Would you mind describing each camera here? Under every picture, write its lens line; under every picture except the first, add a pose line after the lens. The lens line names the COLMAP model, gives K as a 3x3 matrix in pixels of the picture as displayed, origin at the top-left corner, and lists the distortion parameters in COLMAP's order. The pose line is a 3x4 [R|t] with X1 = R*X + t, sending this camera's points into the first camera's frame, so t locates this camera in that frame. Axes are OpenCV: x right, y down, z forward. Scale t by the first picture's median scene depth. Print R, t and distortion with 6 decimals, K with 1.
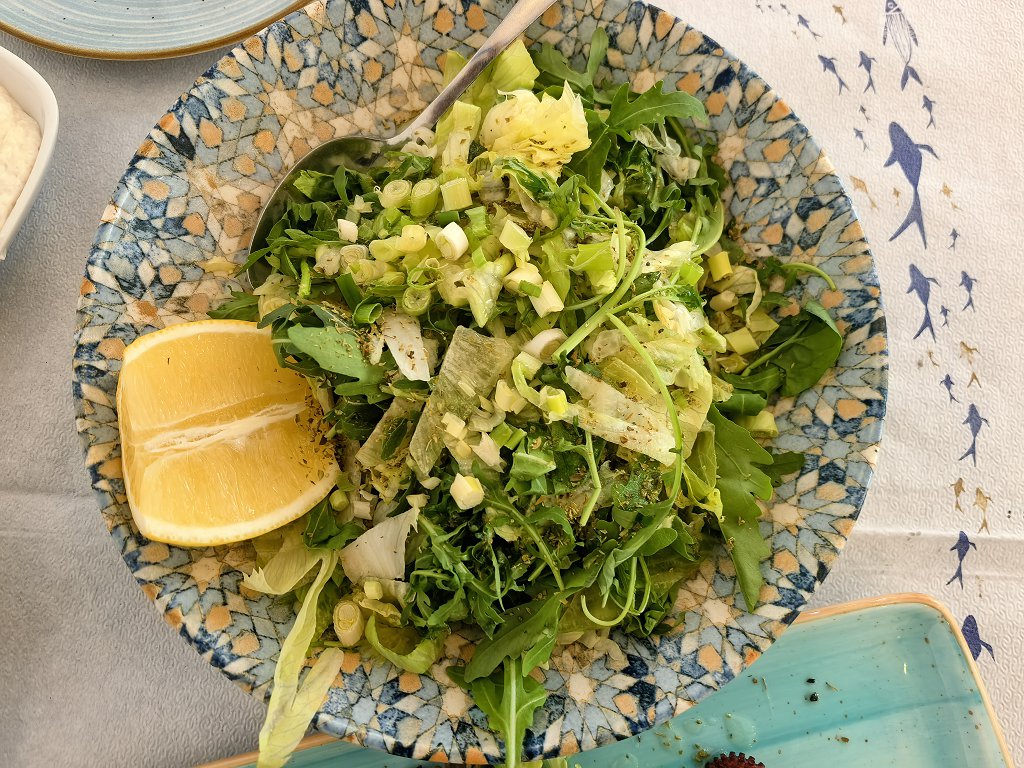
lens RADIAL K [[806.1, 0, 511.9], [0, 806.1, 385.4], [0, 0, 1]] dist [0.007919, -0.054745]
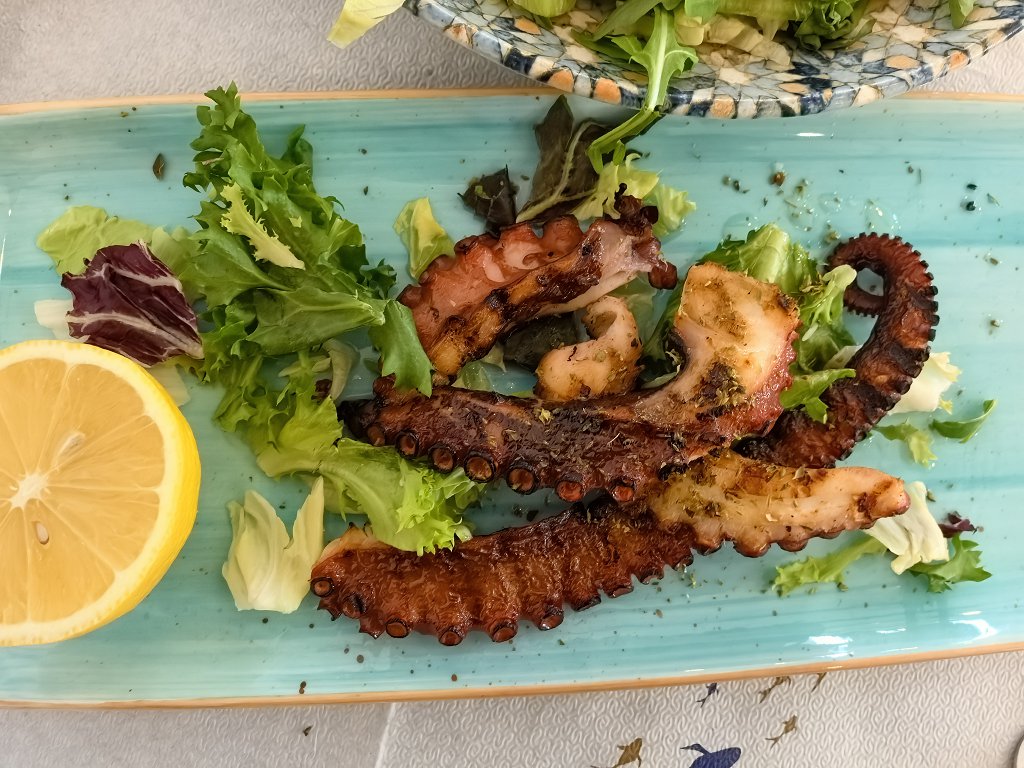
lens RADIAL K [[806.1, 0, 503.7], [0, 806.1, 406.5], [0, 0, 1]] dist [0.007919, -0.054745]
pose [[0.979238, 0.197589, 0.045289, -0.111388], [-0.202140, 0.968573, 0.144934, 0.624191], [-0.015228, -0.151080, 0.988404, 0.157015]]
